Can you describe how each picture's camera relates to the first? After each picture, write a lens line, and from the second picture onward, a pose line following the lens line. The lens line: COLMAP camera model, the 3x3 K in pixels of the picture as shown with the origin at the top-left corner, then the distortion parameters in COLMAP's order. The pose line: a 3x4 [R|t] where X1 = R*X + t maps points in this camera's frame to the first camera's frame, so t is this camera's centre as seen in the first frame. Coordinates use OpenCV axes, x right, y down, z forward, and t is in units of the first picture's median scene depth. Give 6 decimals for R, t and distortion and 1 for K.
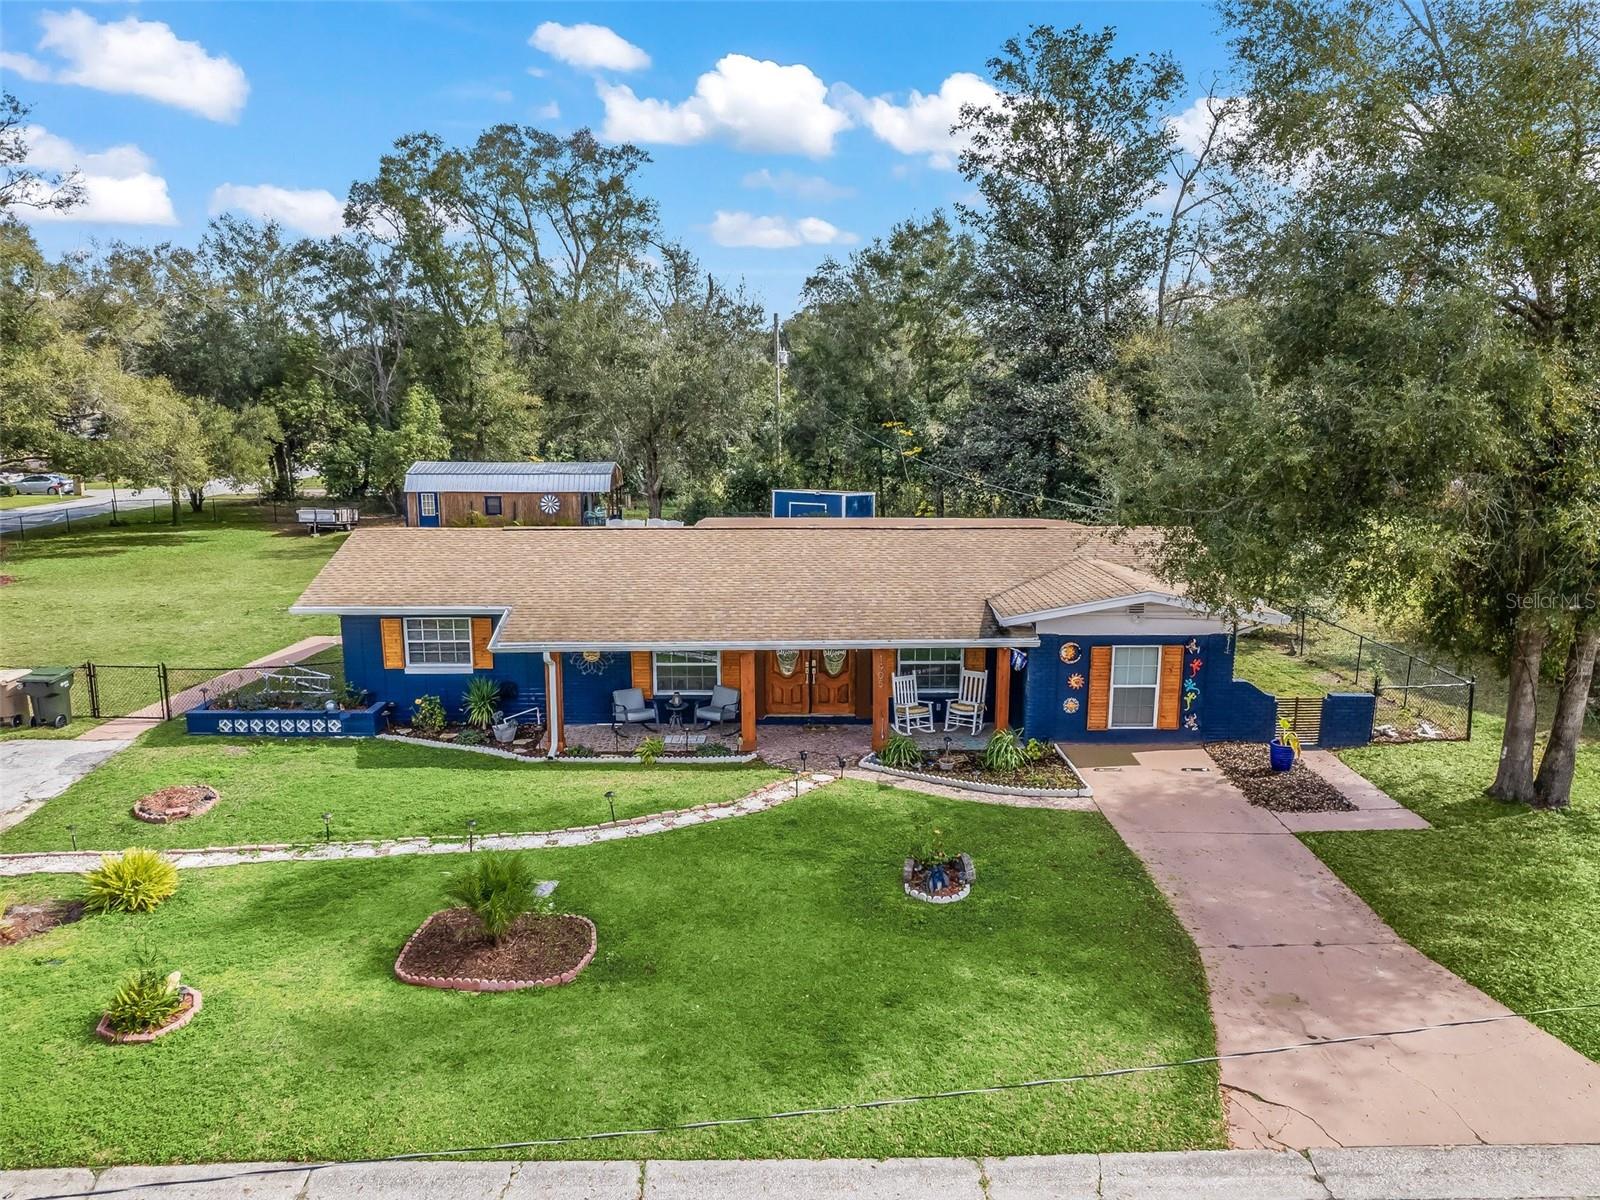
lens RADIAL K [[1154.8, 0, 797.6], [0, 1154.8, 613.1], [0, 0, 1]] dist [-0.056090, 0.040909]
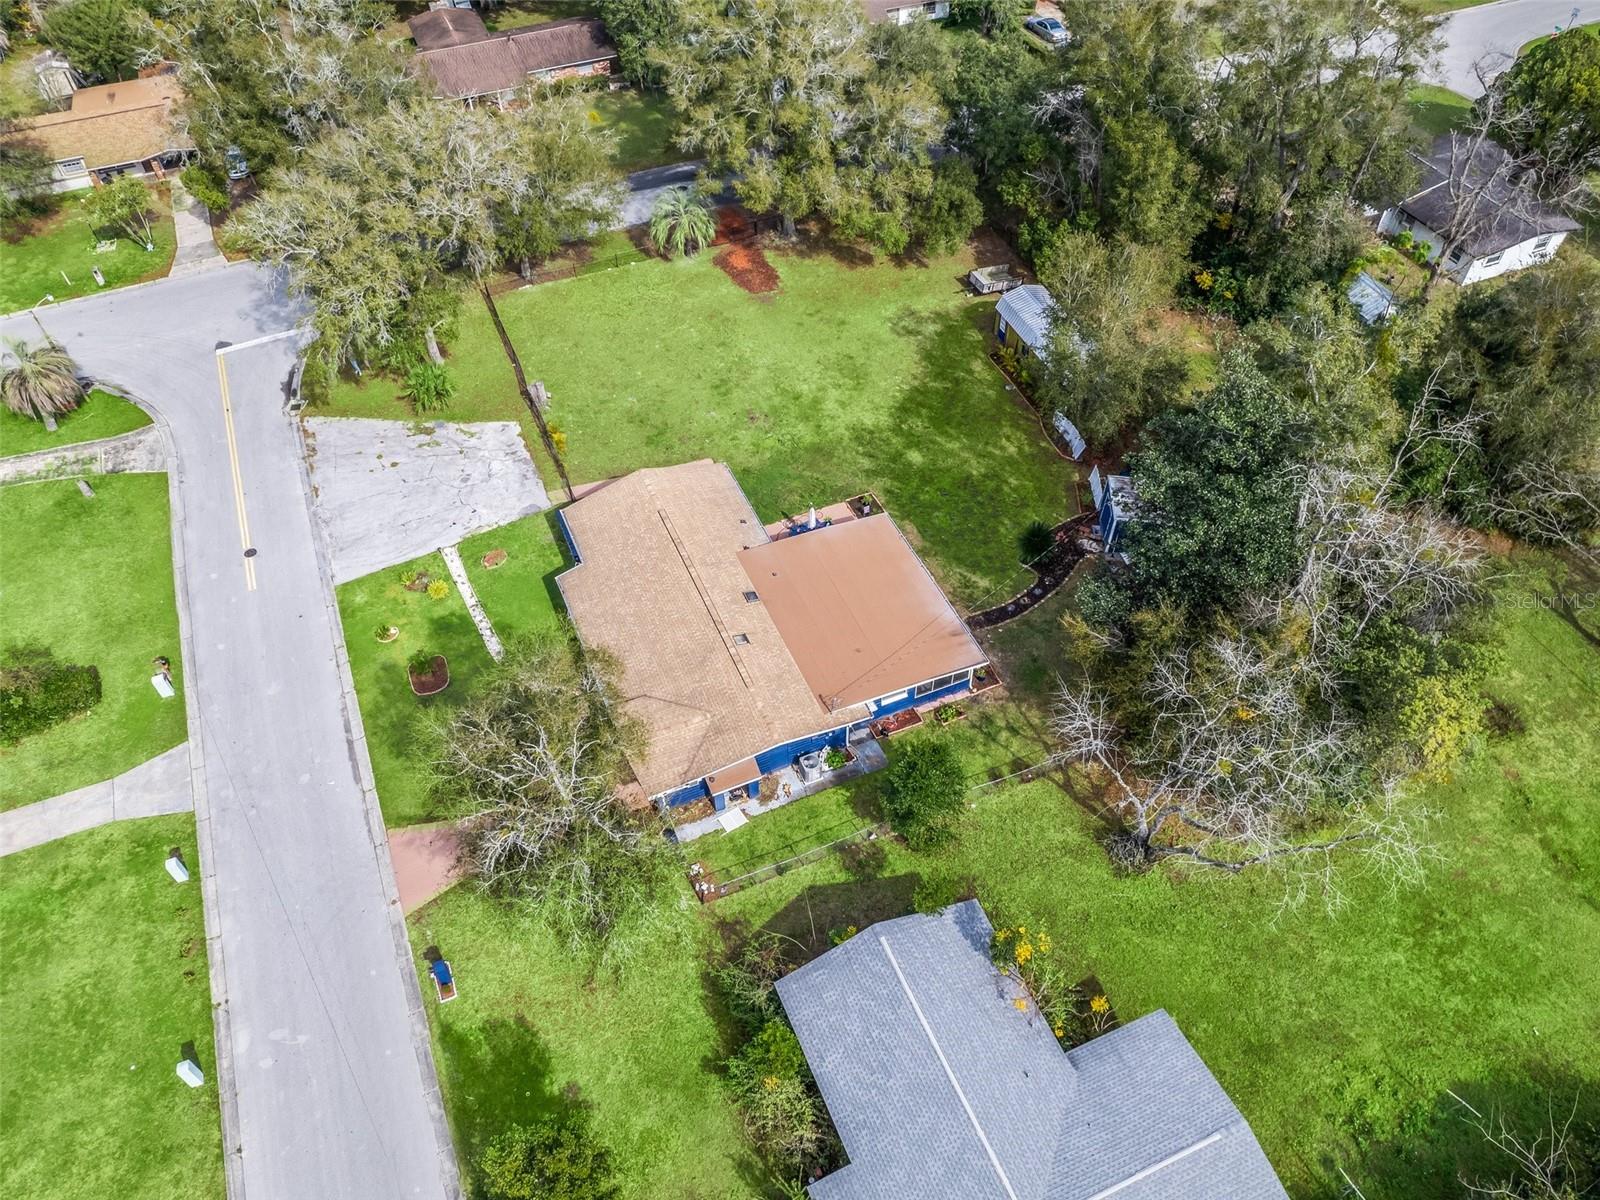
lens RADIAL K [[1154.8, 0, 814.0], [0, 1154.8, 590.3], [0, 0, 1]] dist [-0.056090, 0.040909]
pose [[0.387719, 0.686459, -0.615182, 1.753652], [-0.174406, 0.709963, 0.682302, -2.007072], [0.905128, -0.157250, 0.394989, 0.463527]]
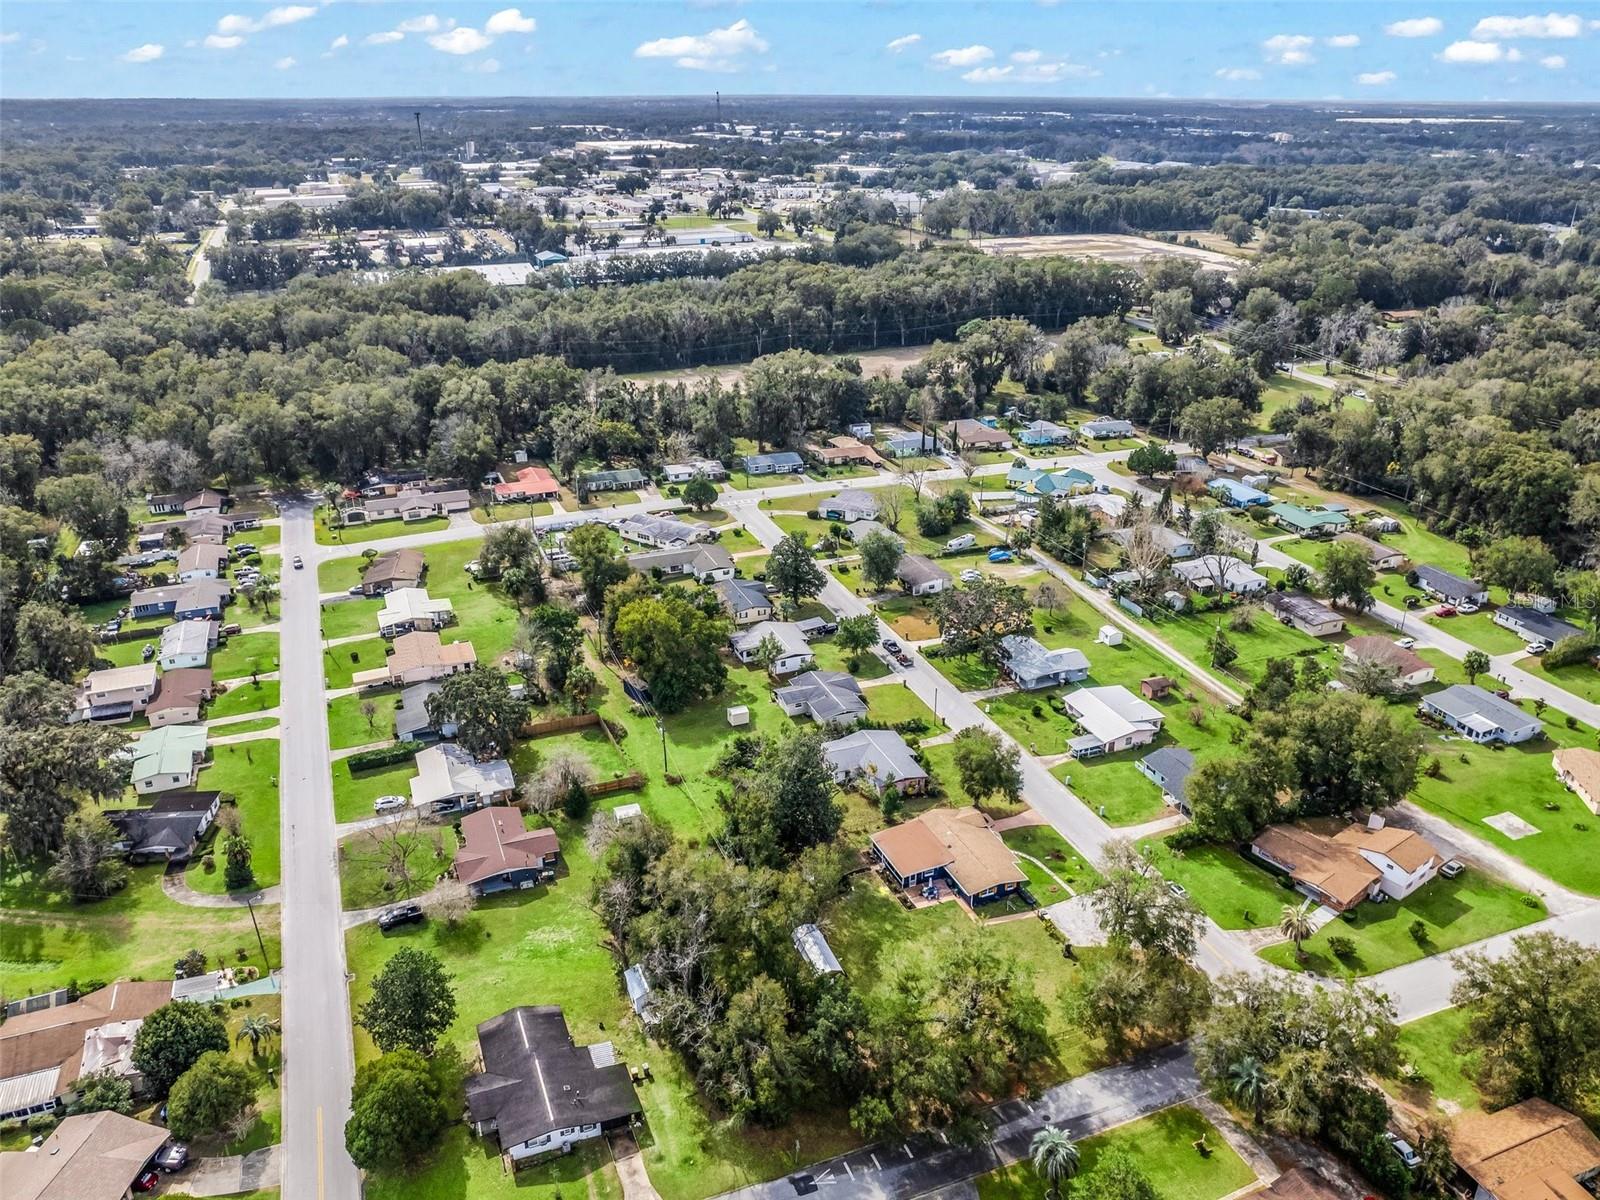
lens RADIAL K [[1154.8, 0, 803.8], [0, 1154.8, 599.4], [0, 0, 1]] dist [-0.056090, 0.040909]
pose [[-0.346907, -0.361036, 0.865626, -5.923886], [0.192424, 0.875910, 0.442441, -5.321363], [-0.917948, 0.320053, -0.234387, 3.657309]]
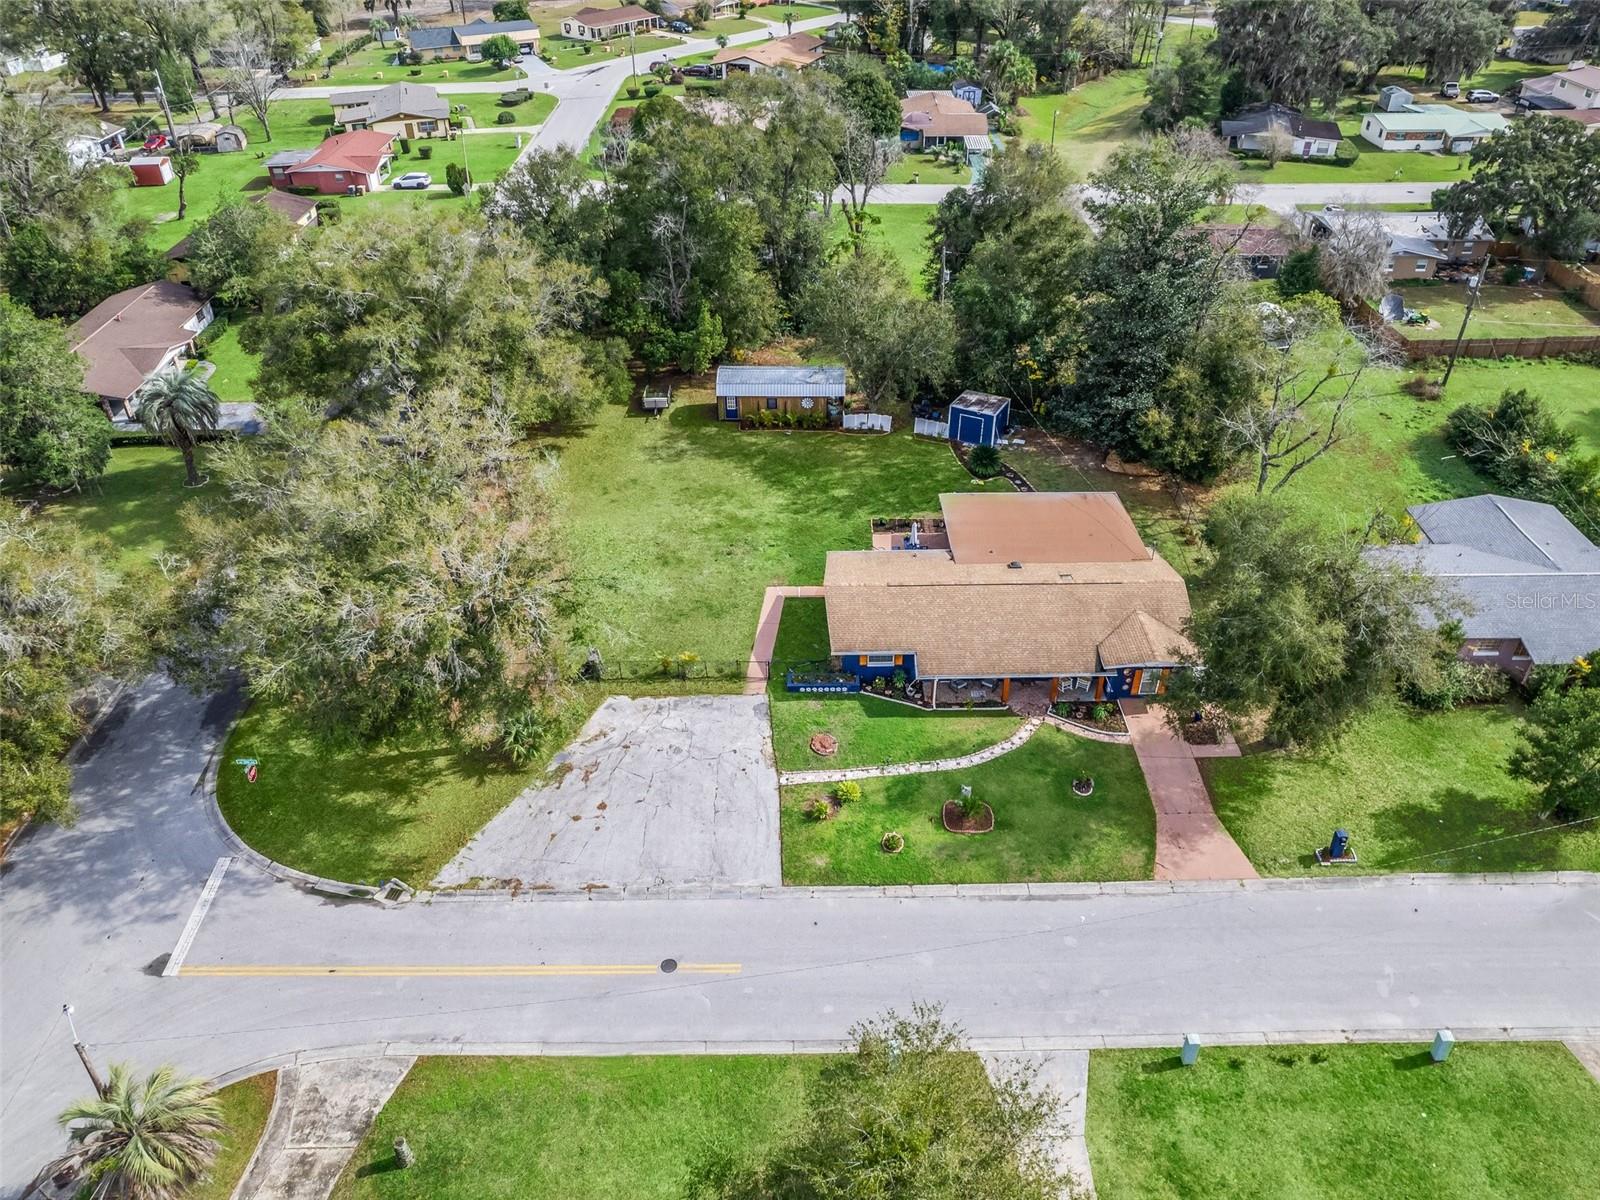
lens RADIAL K [[1154.8, 0, 798.7], [0, 1154.8, 572.1], [0, 0, 1]] dist [-0.056090, 0.040909]
pose [[0.999880, -0.001107, -0.015448, -0.515193], [0.007181, 0.916914, 0.399020, -1.324271], [0.013723, -0.399083, 0.916812, -1.450002]]
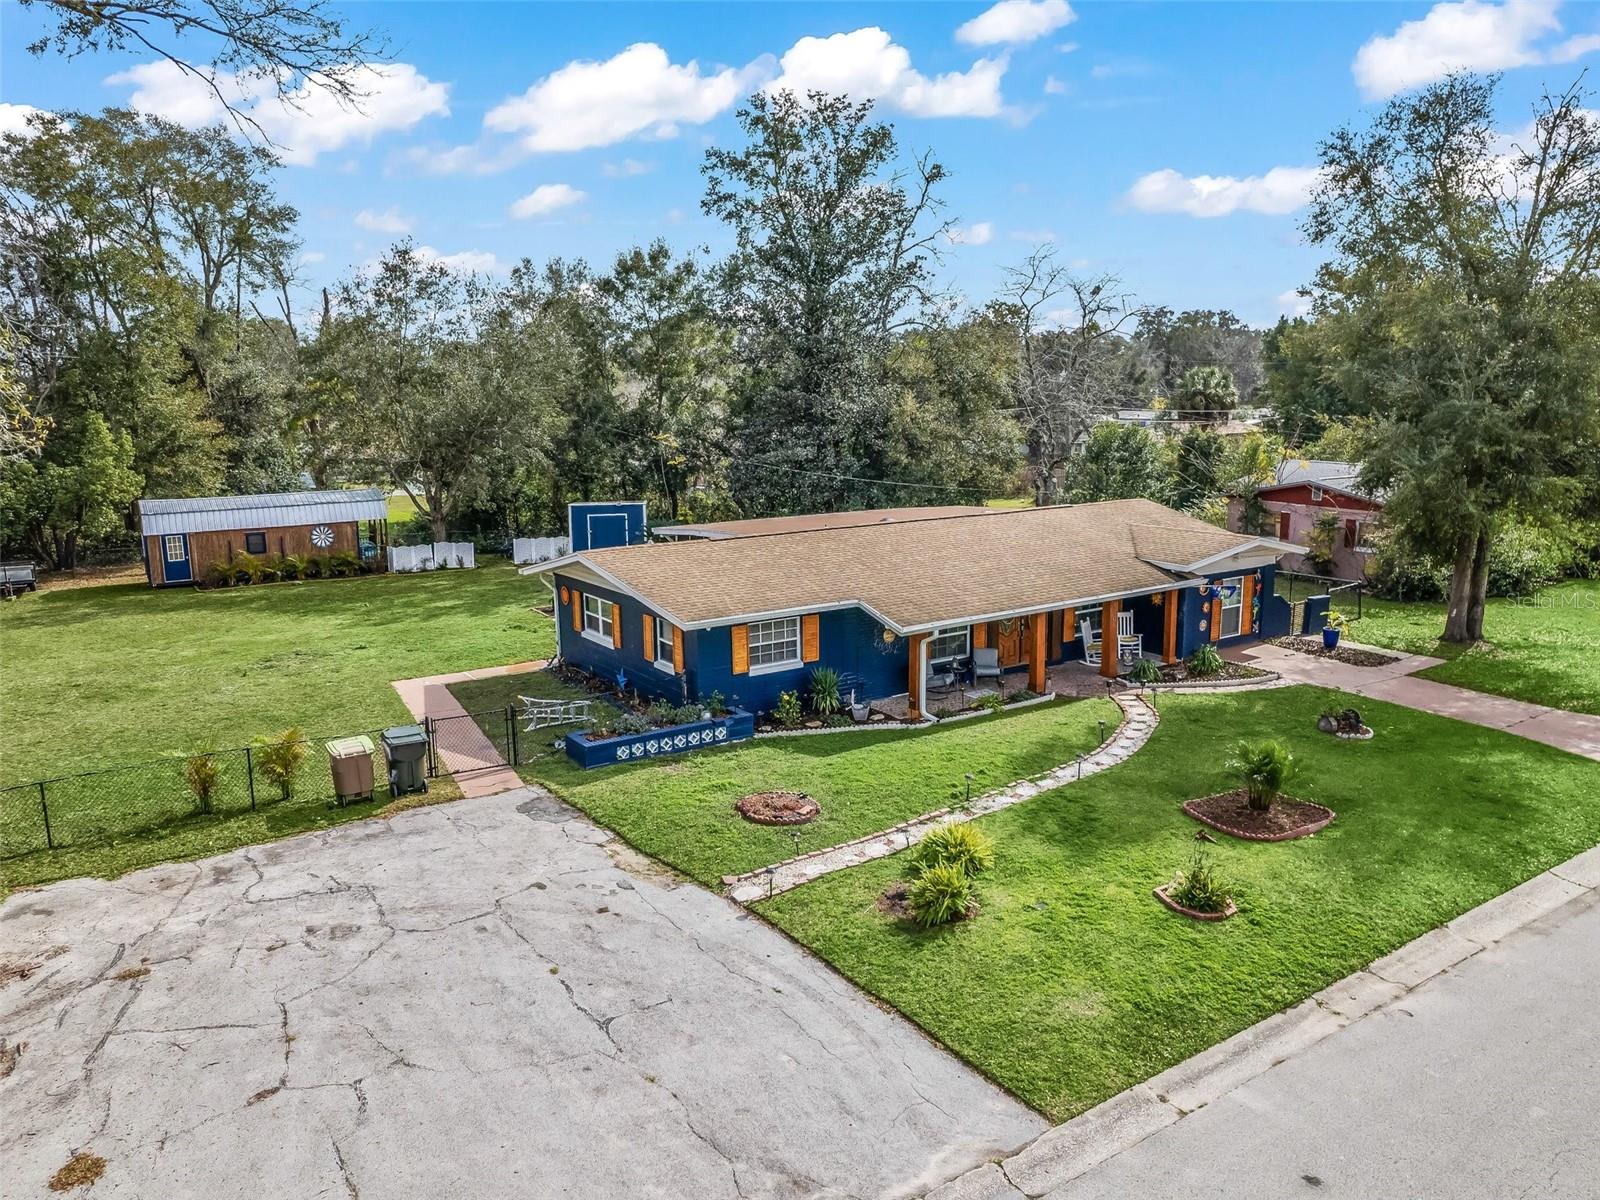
lens RADIAL K [[1154.8, 0, 792.0], [0, 1154.8, 590.3], [0, 0, 1]] dist [-0.056090, 0.040909]
pose [[0.844760, -0.104050, 0.524932, -0.972118], [0.119111, 0.992868, 0.005120, -0.030440], [-0.521721, 0.058200, 0.851129, 0.079671]]
